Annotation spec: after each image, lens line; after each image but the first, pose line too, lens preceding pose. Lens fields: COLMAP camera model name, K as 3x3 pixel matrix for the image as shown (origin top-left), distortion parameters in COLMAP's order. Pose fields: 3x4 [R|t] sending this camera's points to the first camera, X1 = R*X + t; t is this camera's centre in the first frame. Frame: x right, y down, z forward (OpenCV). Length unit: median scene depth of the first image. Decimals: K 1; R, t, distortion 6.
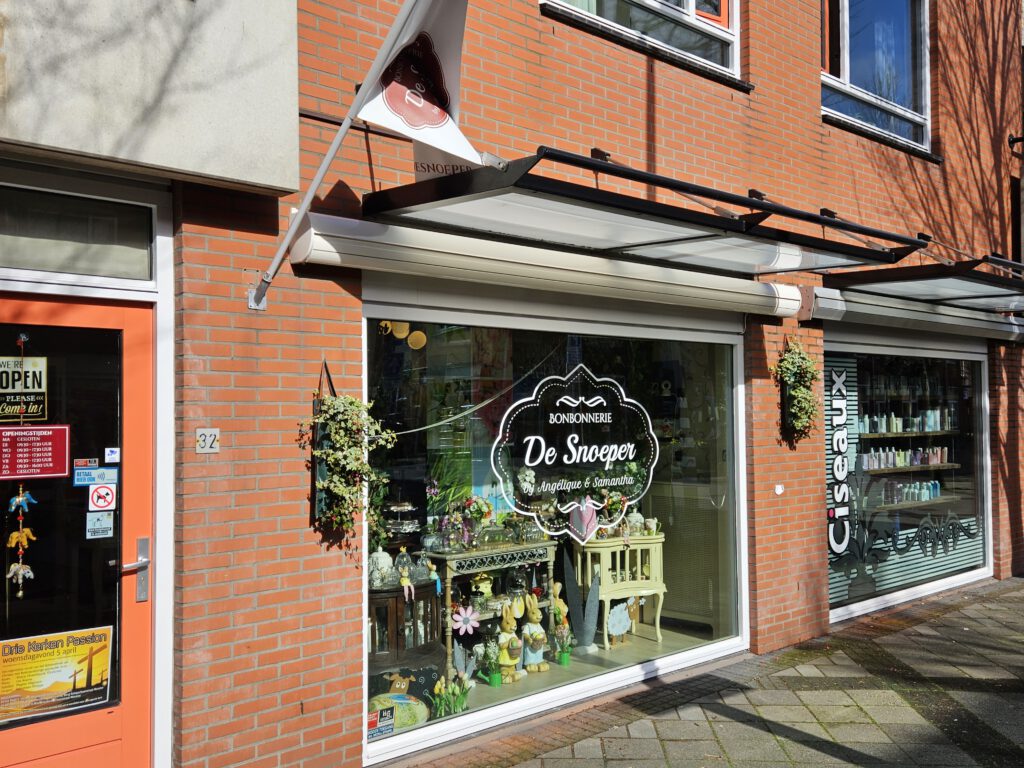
lens RADIAL K [[998.3, 0, 512.0], [0, 998.3, 384.0], [0, 0, 1]] dist [0.124623, -0.153222]
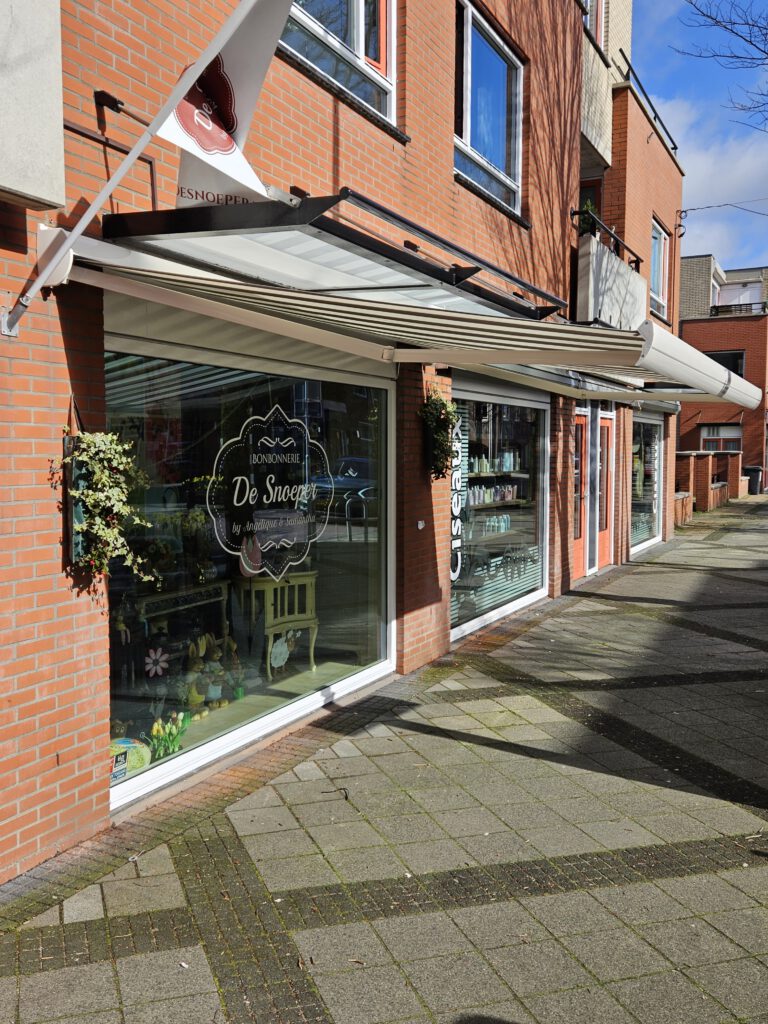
lens RADIAL K [[998.3, 0, 369.4], [0, 998.3, 506.0], [0, 0, 1]] dist [0.124623, -0.153222]
pose [[0.936217, -0.009616, 0.351290, -0.189164], [-0.019383, 0.996691, 0.078940, 0.000301], [-0.350886, -0.080714, 0.932933, 0.016877]]
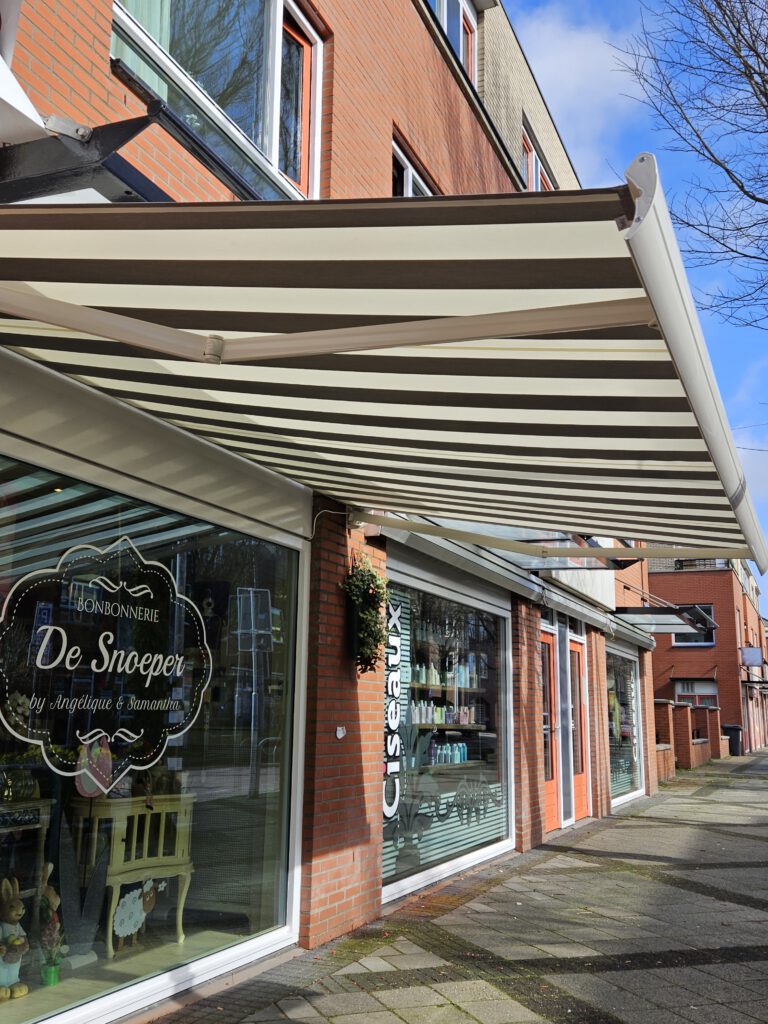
lens RADIAL K [[990.3, 0, 384.0], [0, 990.3, 512.0], [0, 0, 1]] dist [0.131190, -0.182030]
pose [[0.920146, 0.100416, 0.378480, -0.033416], [-0.033929, 0.983370, -0.178415, 0.081850], [-0.390102, 0.151327, 0.908251, 0.248523]]
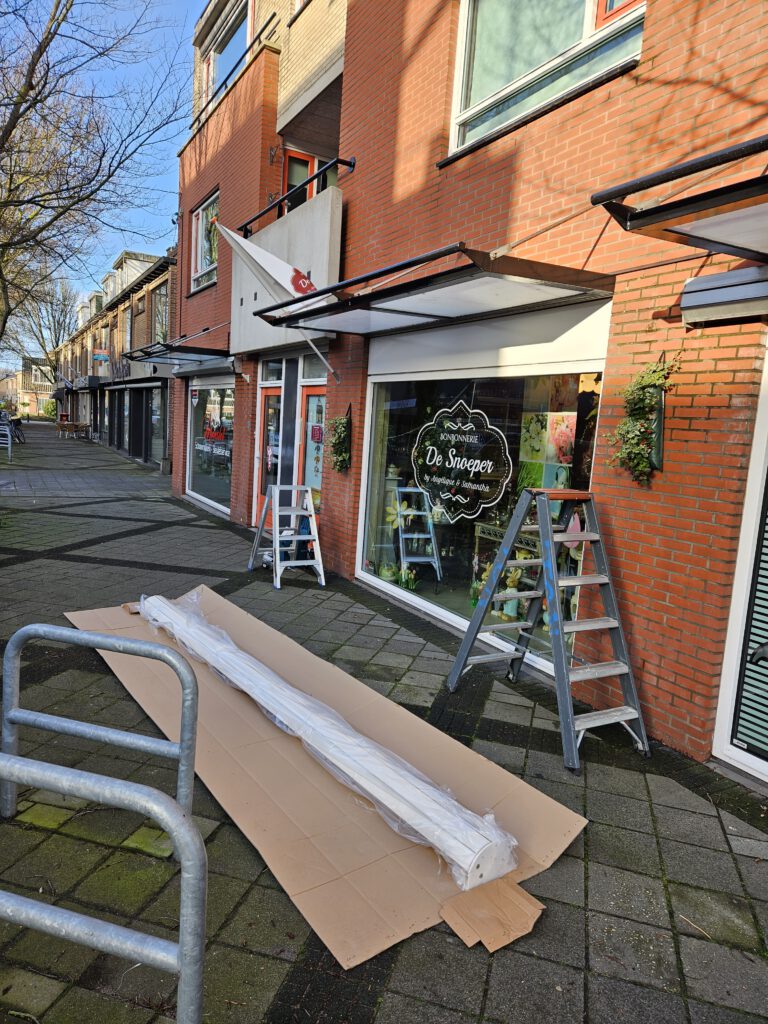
lens RADIAL K [[684.8, 0, 384.2], [0, 684.8, 524.2], [0, 0, 1]] dist [0.005525, 0.000370]
pose [[-0.251725, 0.132594, -0.958673, 1.011813], [-0.036547, 0.988561, 0.146324, 0.015598], [0.967109, 0.071870, -0.243999, 1.088484]]
